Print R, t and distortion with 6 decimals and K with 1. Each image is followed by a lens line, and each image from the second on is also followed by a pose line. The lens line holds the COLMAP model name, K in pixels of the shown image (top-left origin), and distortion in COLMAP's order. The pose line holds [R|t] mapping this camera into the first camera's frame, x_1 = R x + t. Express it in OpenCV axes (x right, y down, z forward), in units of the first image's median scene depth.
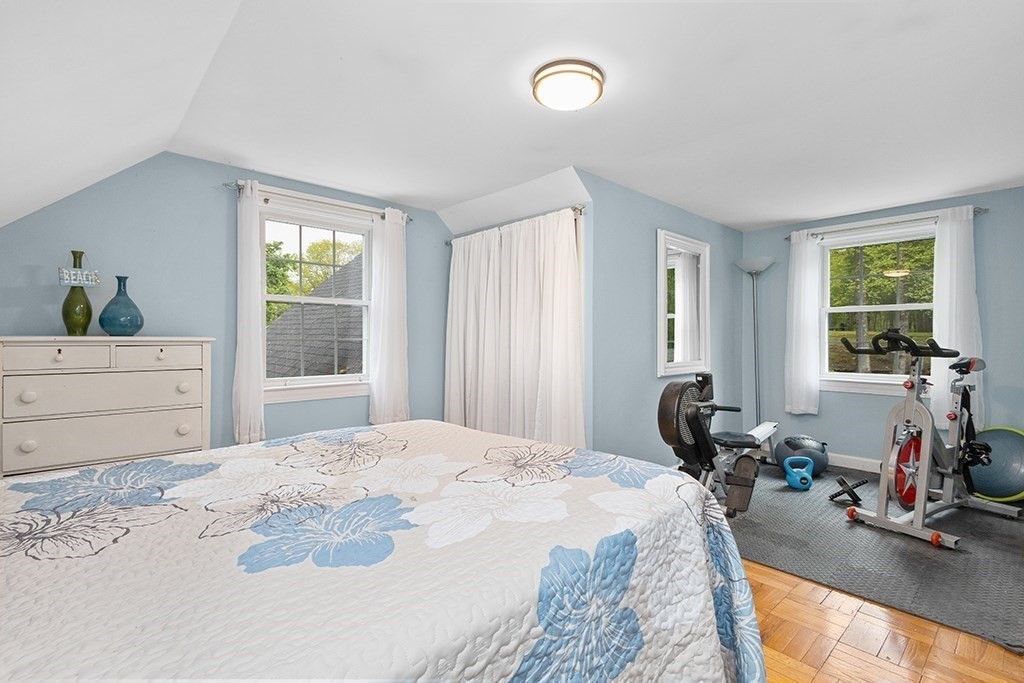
lens RADIAL K [[469.4, 0, 511.0], [0, 469.4, 340.5], [0, 0, 1]] dist [0.009221, -0.001876]
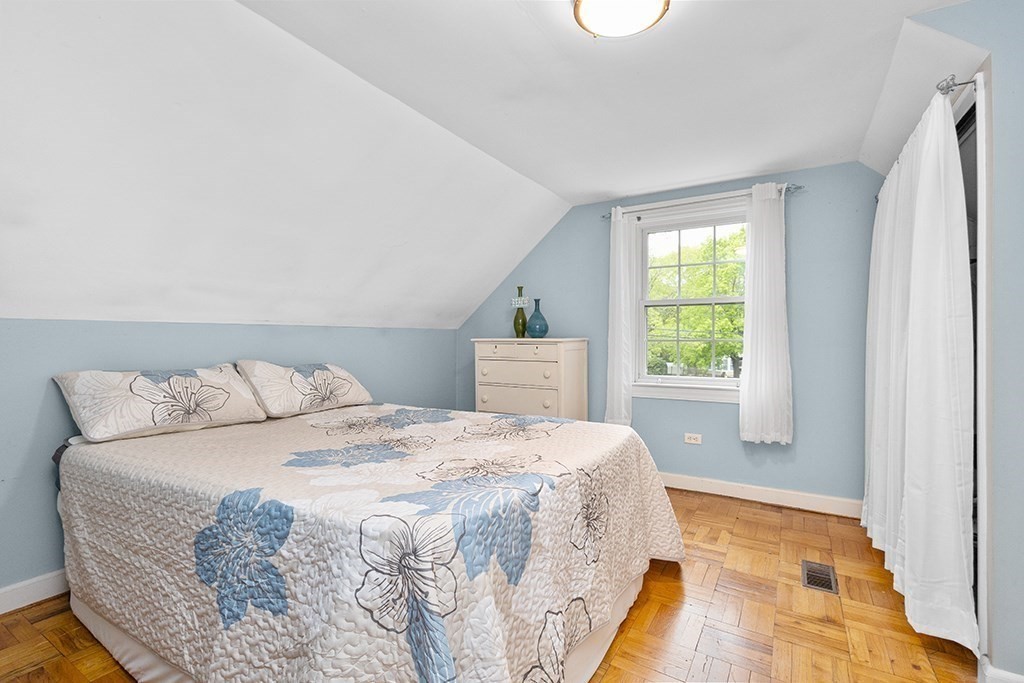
lens RADIAL K [[469.4, 0, 512.4], [0, 469.4, 341.0], [0, 0, 1]] dist [0.009221, -0.001876]
pose [[0.285244, 0.001732, -0.958453, 0.637780], [-0.003984, 0.999992, 0.000622, -0.000161], [0.958447, 0.003641, 0.285249, 0.508299]]
